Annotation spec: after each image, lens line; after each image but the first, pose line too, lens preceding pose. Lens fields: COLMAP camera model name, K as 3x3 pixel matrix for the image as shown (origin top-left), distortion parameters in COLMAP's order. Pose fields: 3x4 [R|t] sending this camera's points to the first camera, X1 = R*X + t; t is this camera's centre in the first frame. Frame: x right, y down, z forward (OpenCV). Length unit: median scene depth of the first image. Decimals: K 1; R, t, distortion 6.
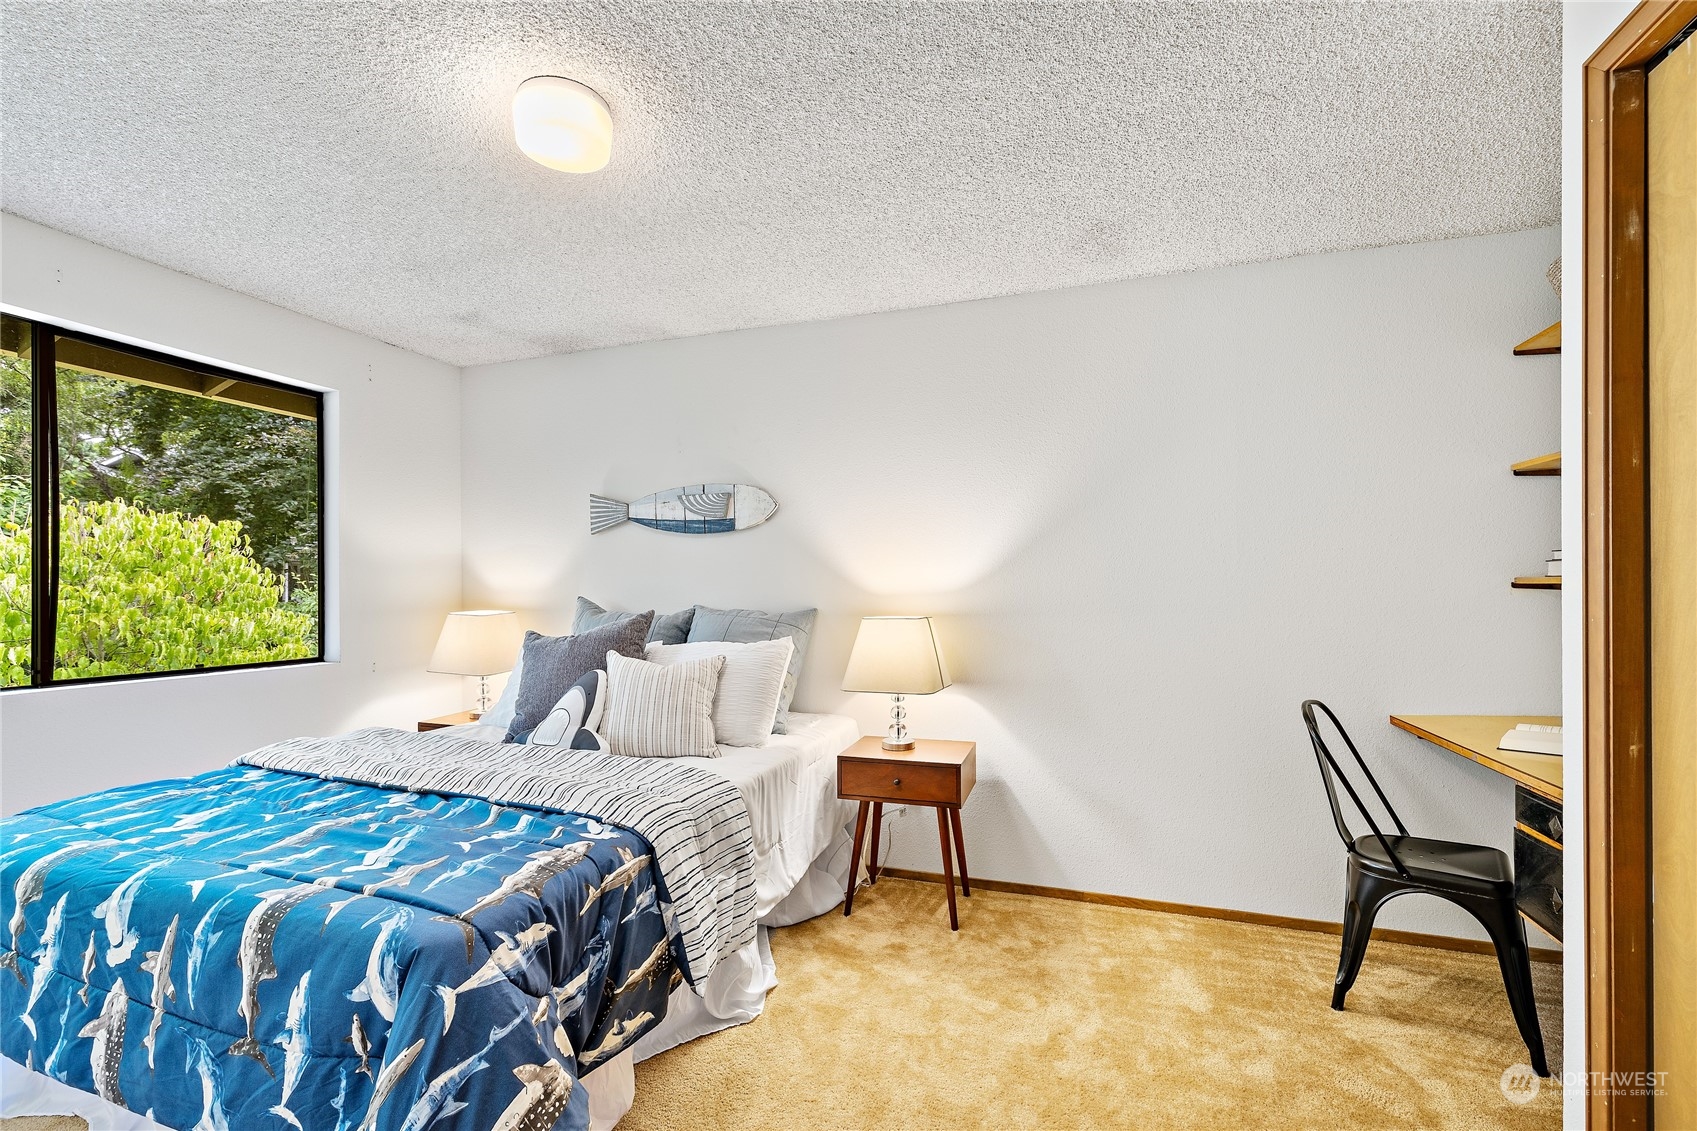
lens RADIAL K [[754.1, 0, 847.2], [0, 754.1, 580.5], [0, 0, 1]] dist [-0.003081, -0.000333]
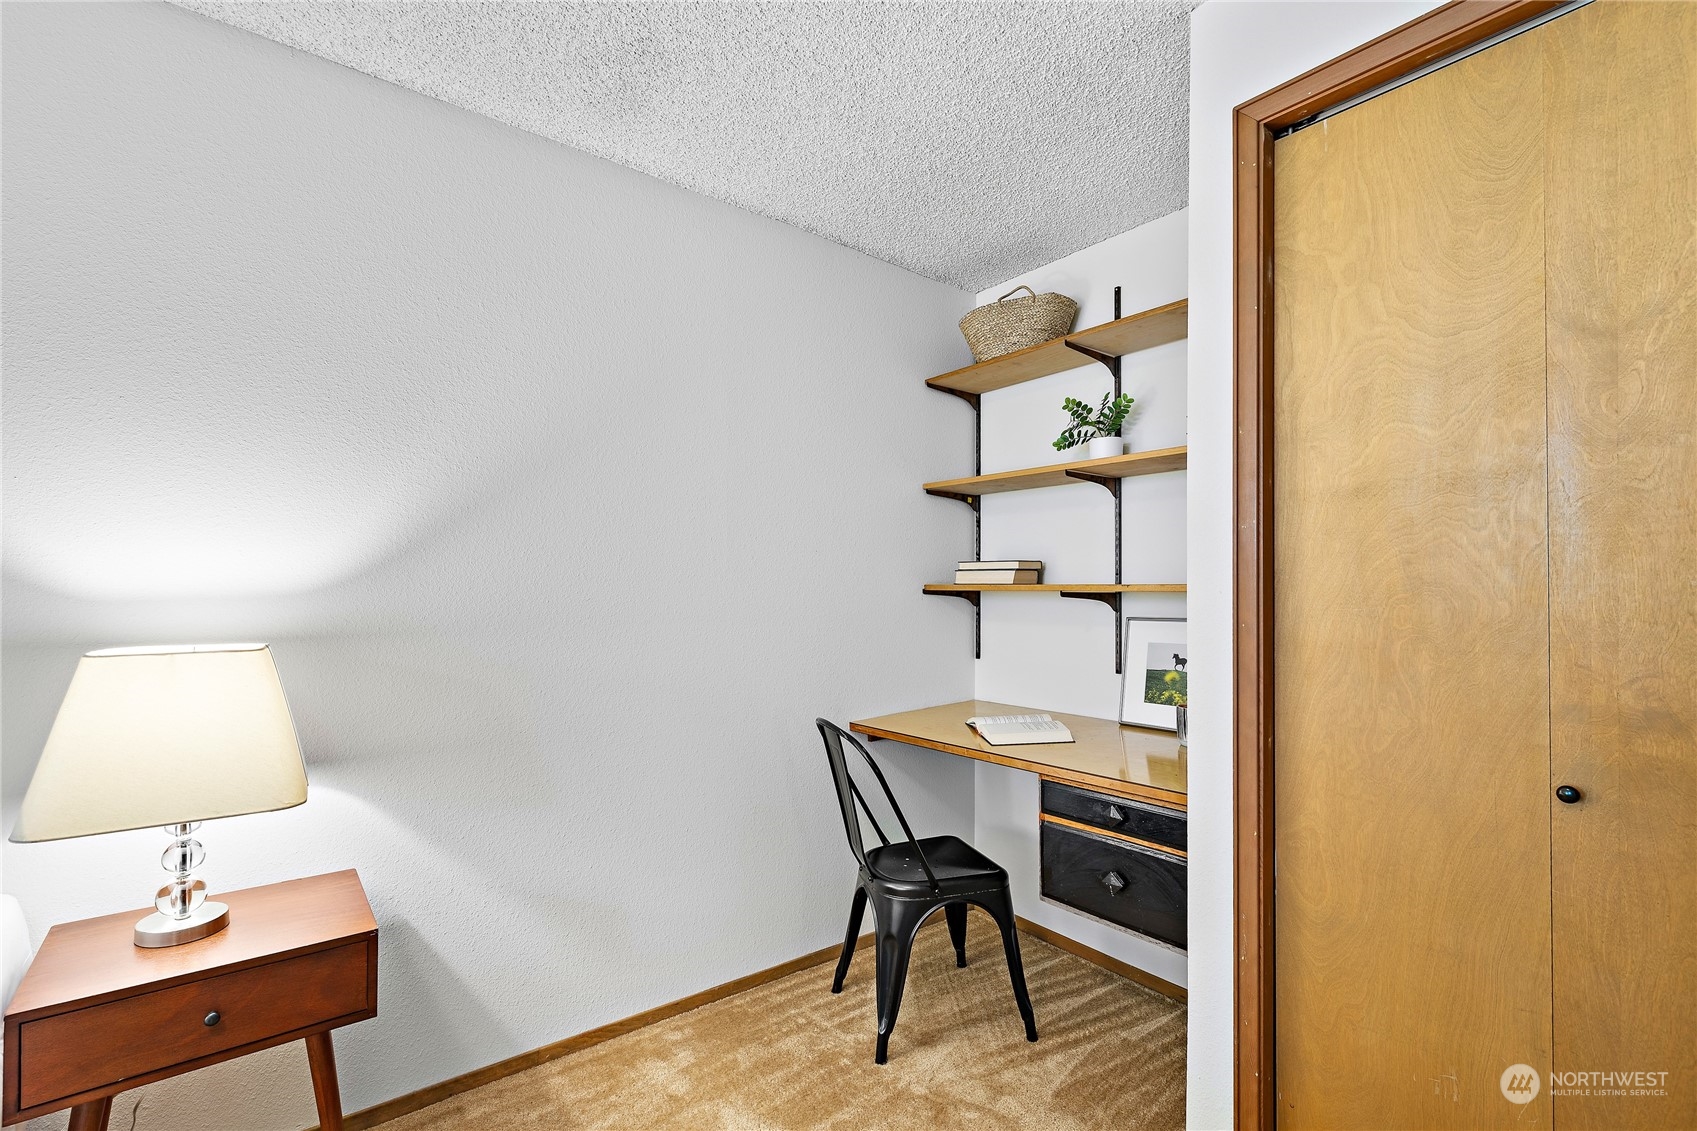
lens RADIAL K [[754.1, 0, 844.1], [0, 754.1, 585.9], [0, 0, 1]] dist [-0.003081, -0.000333]
pose [[0.540650, 0.015619, 0.841102, -0.114968], [-0.017862, 0.999815, -0.007085, 0.007254], [-0.841058, -0.011193, 0.540829, 0.468220]]
